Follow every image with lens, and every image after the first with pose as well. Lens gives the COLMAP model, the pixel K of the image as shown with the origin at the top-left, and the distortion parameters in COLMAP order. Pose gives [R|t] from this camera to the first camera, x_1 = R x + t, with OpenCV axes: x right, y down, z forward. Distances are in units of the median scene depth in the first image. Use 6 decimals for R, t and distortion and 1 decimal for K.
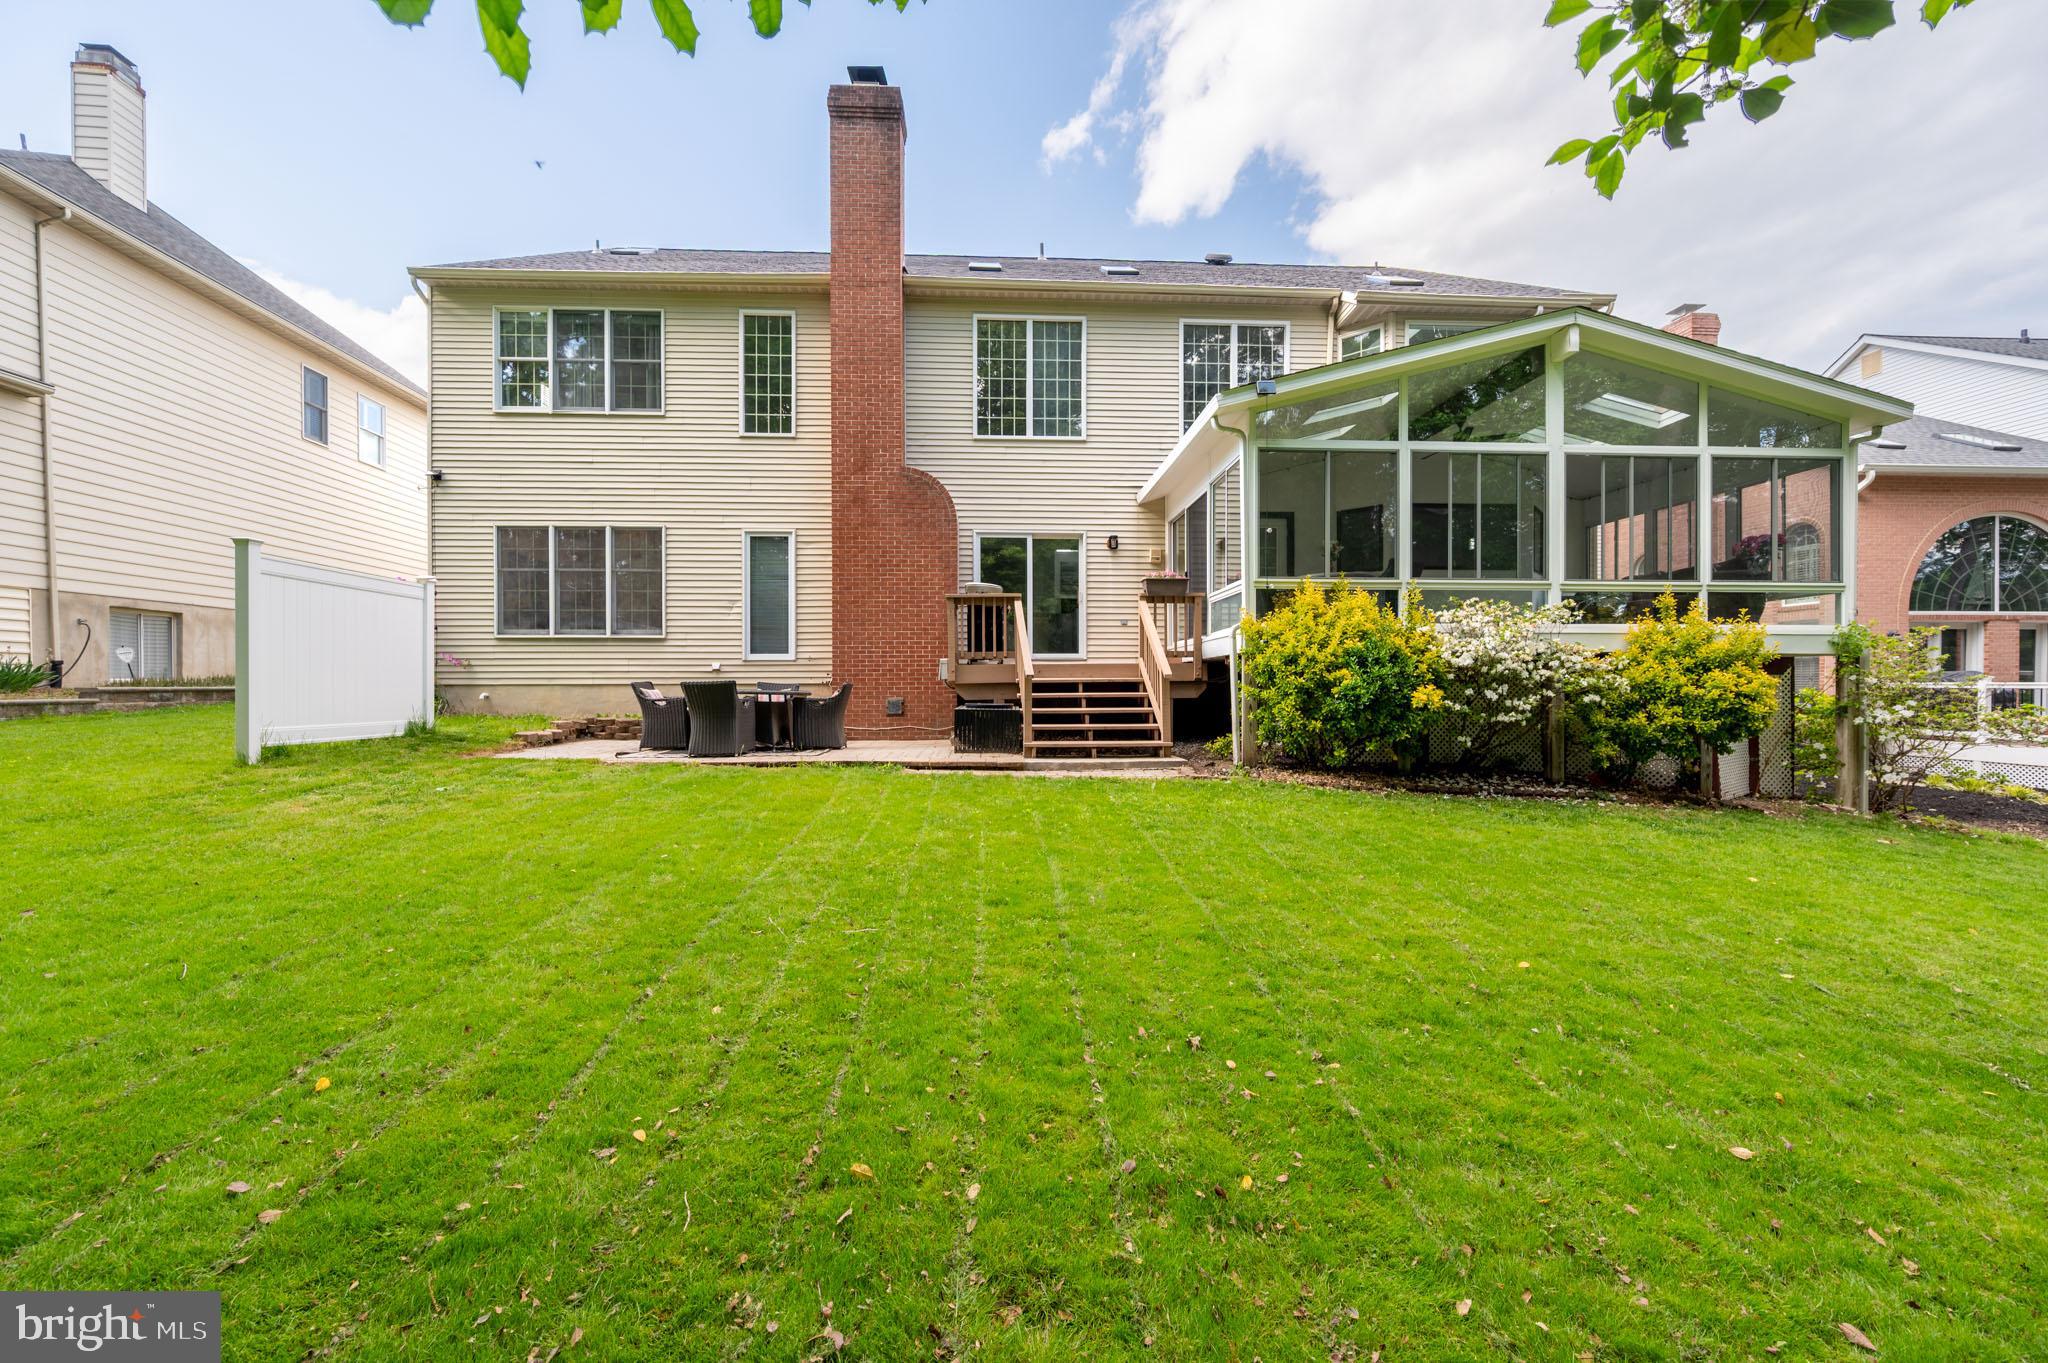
lens RADIAL K [[803.8, 0, 1024.0], [0, 803.8, 681.5], [0, 0, 1]] dist [-0.001633, -0.000135]
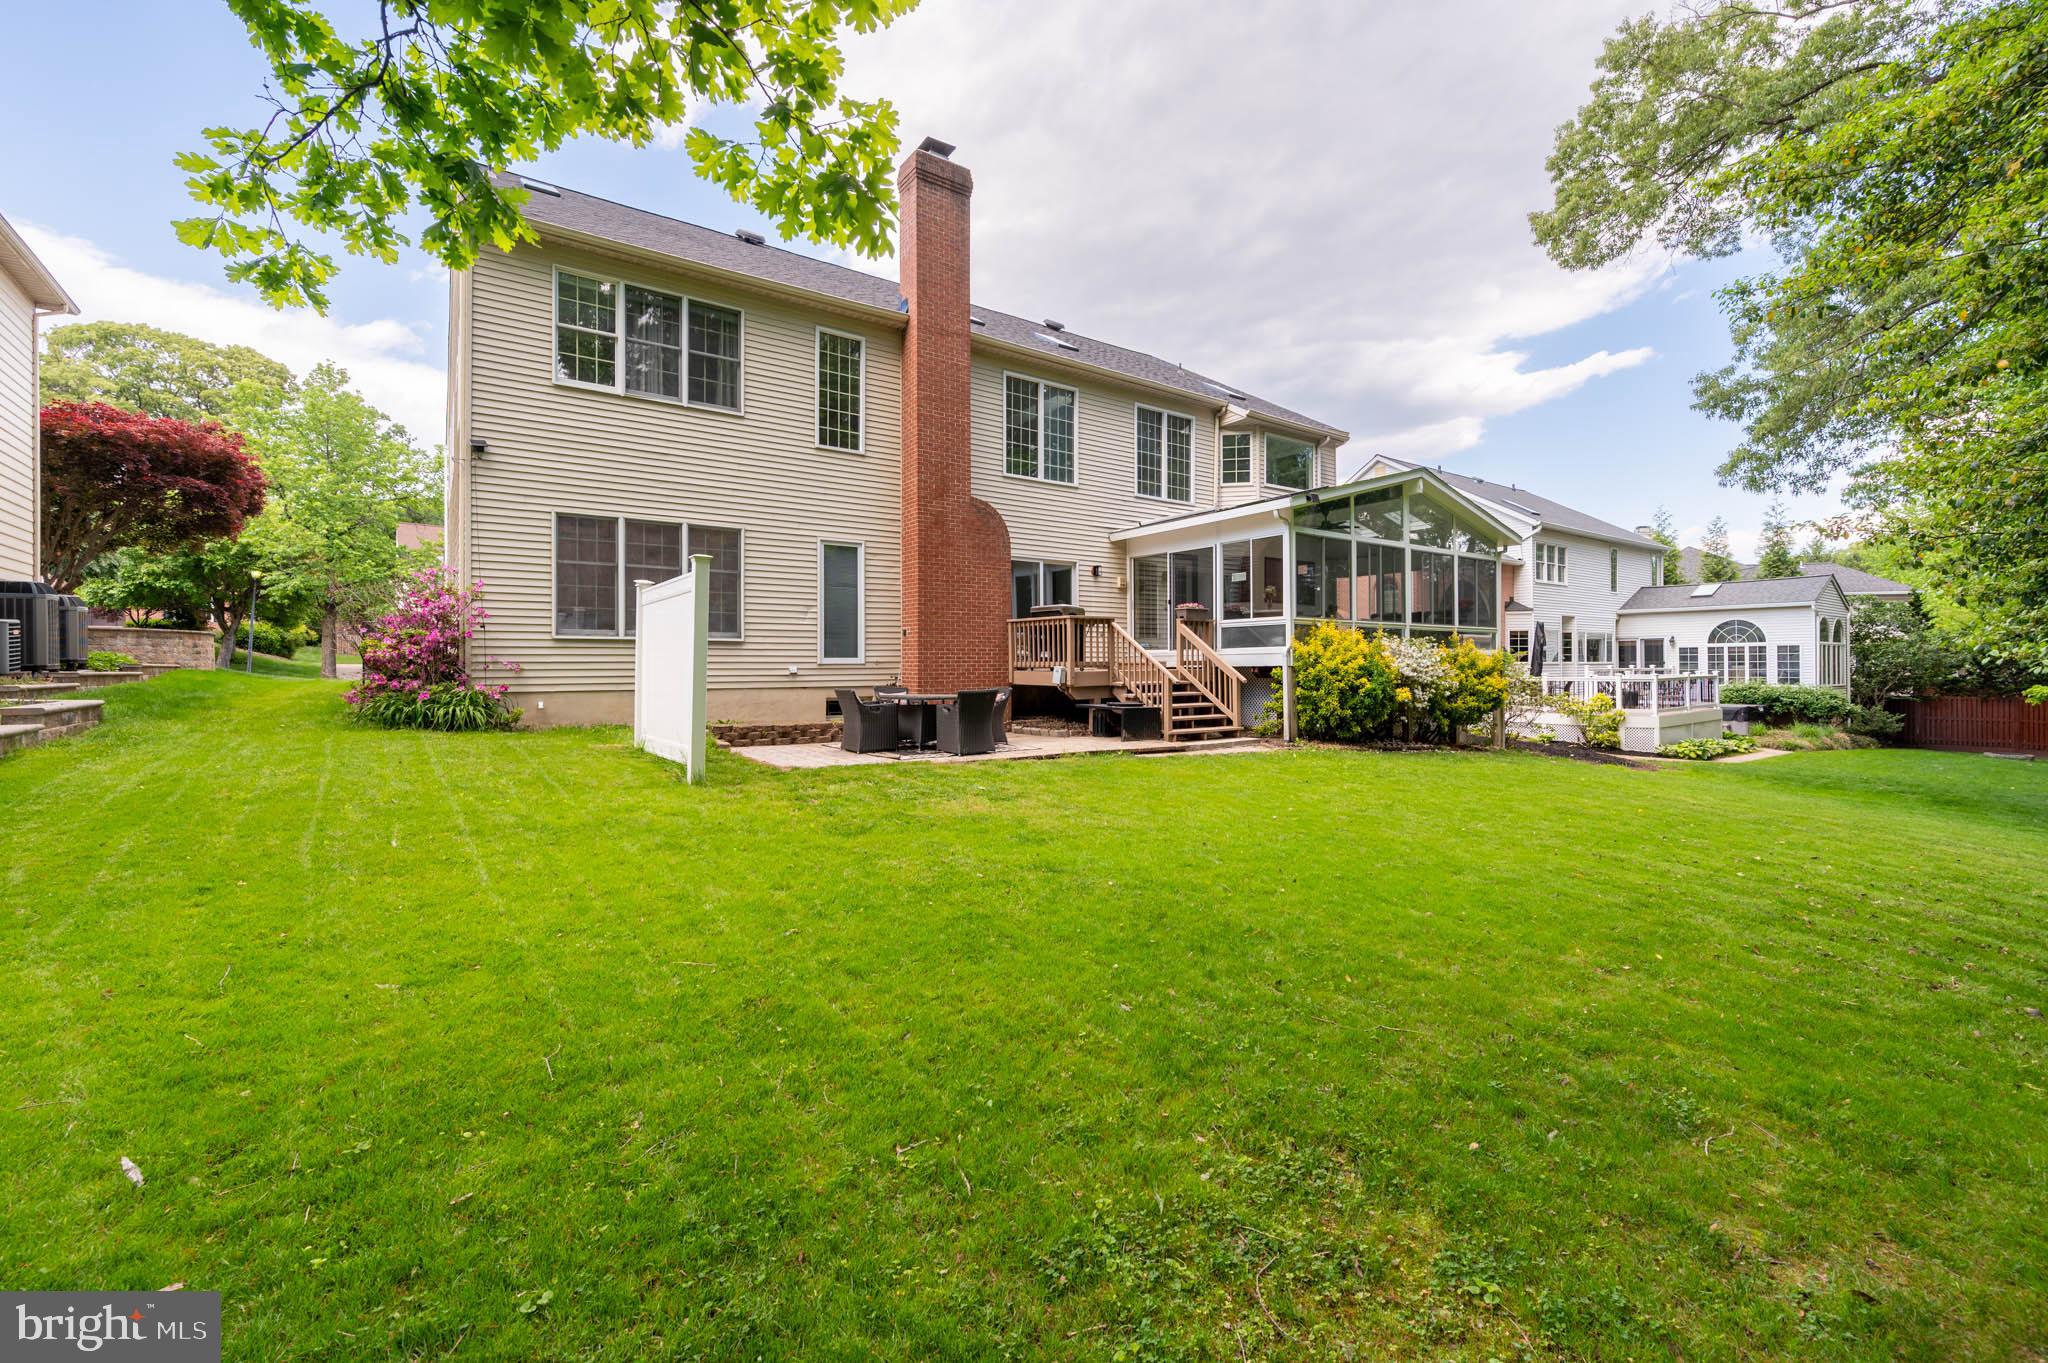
lens RADIAL K [[825.6, 0, 1023.2], [0, 825.6, 653.9], [0, 0, 1]] dist [-0.010010, -0.000049]
pose [[0.849219, 0.007977, 0.527981, -0.691466], [-0.002045, 0.999928, -0.011818, -0.027644], [-0.528037, 0.008956, 0.849174, -0.040309]]
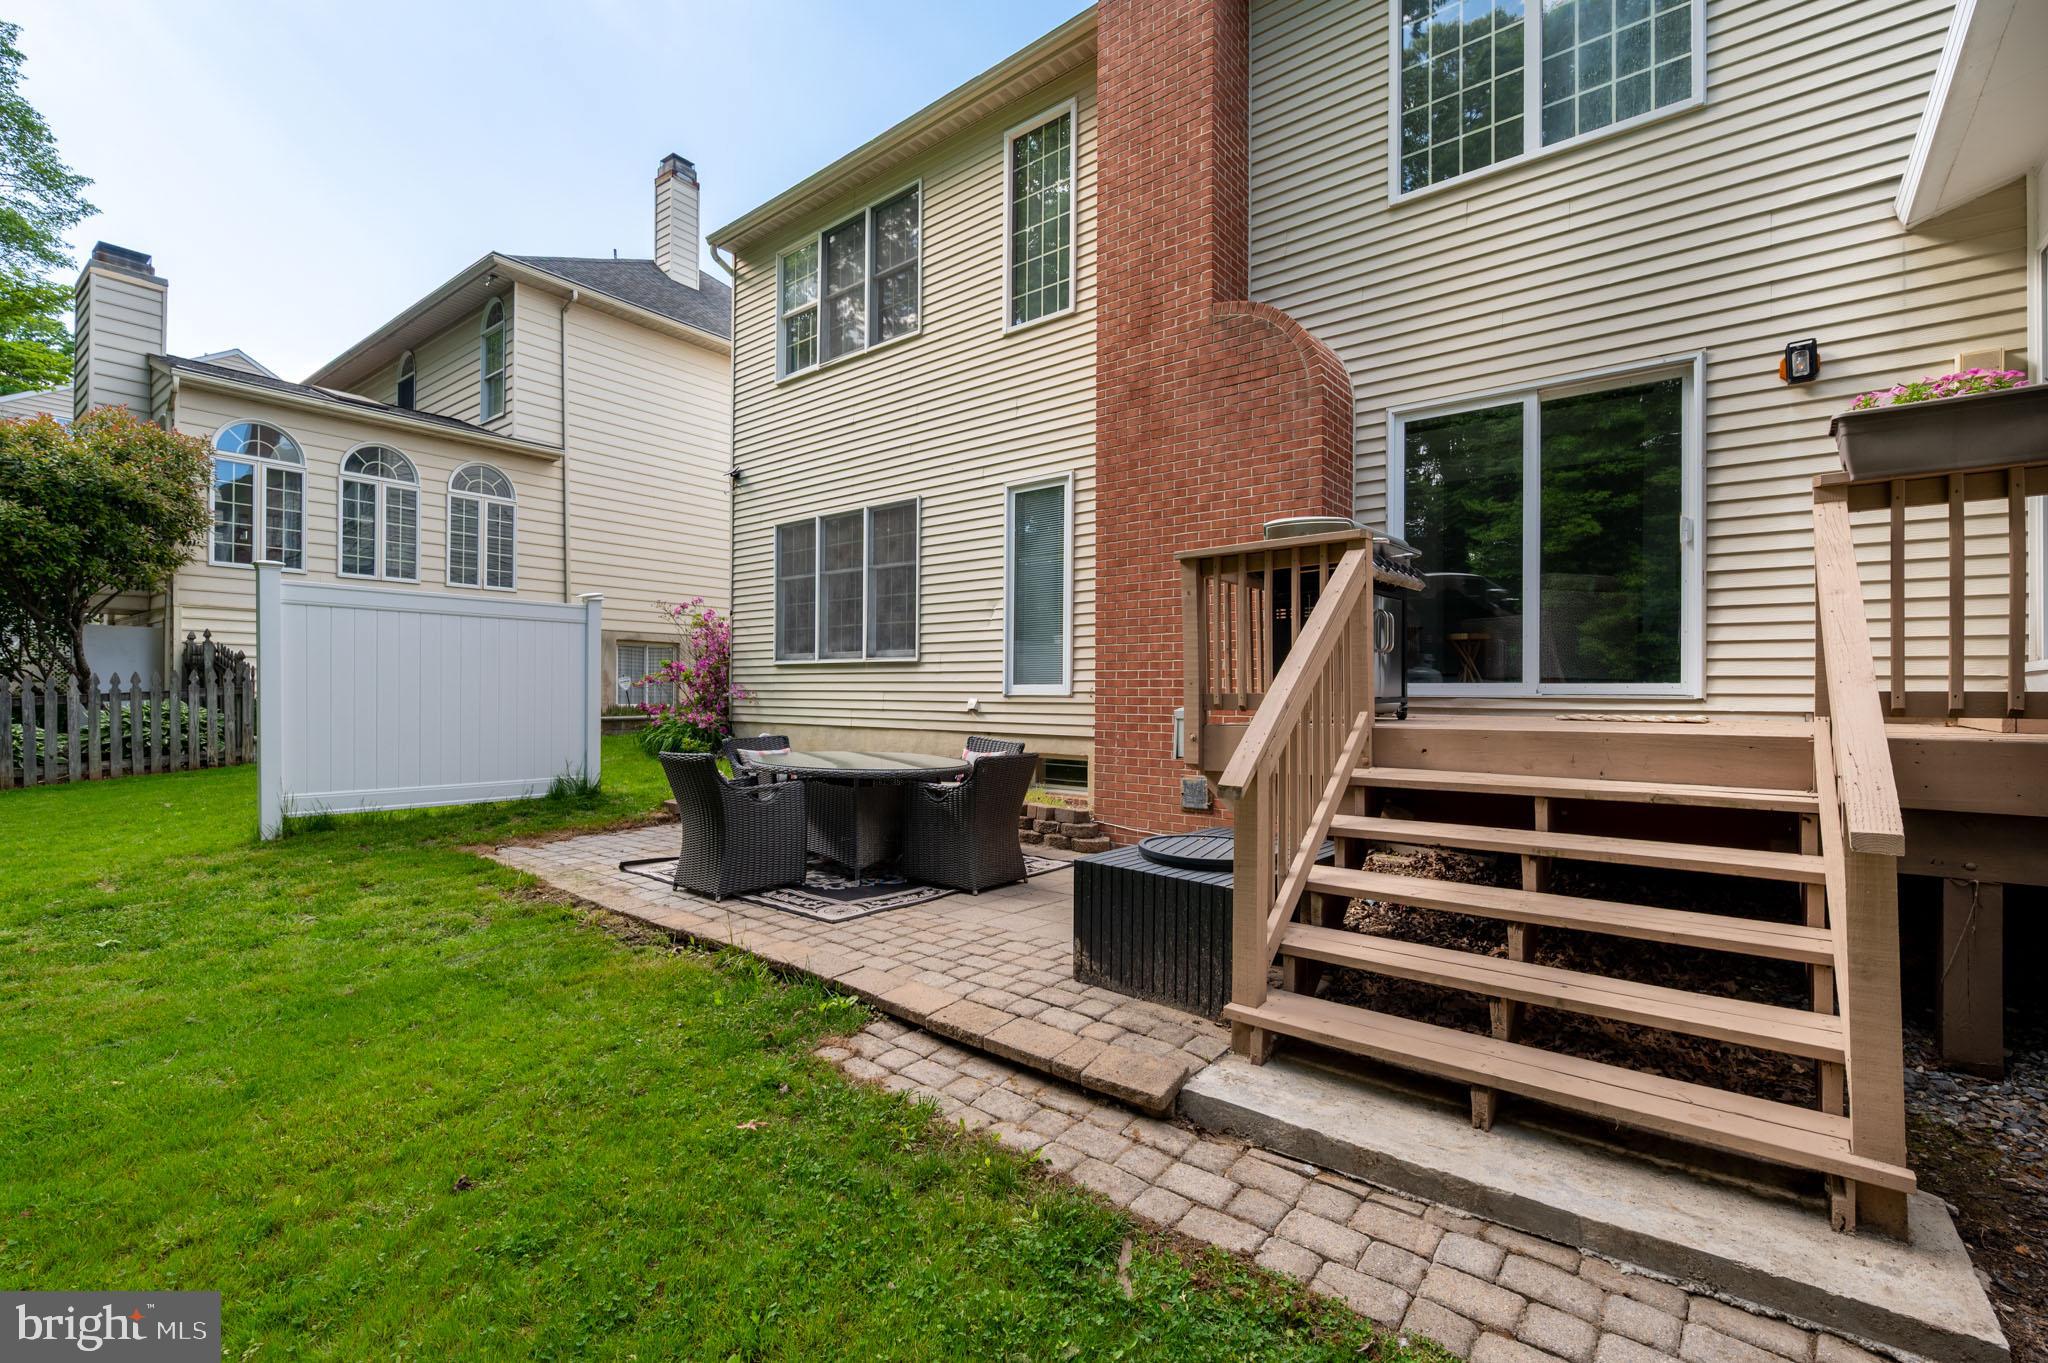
lens RADIAL K [[891.2, 0, 1024.0], [0, 891.2, 681.5], [0, 0, 1]] dist [0.001895, 0.000053]
pose [[0.737740, -0.001058, -0.675084, 0.125925], [-0.005235, 0.999960, -0.007289, -0.032193], [0.675064, 0.008912, 0.737705, 0.507726]]
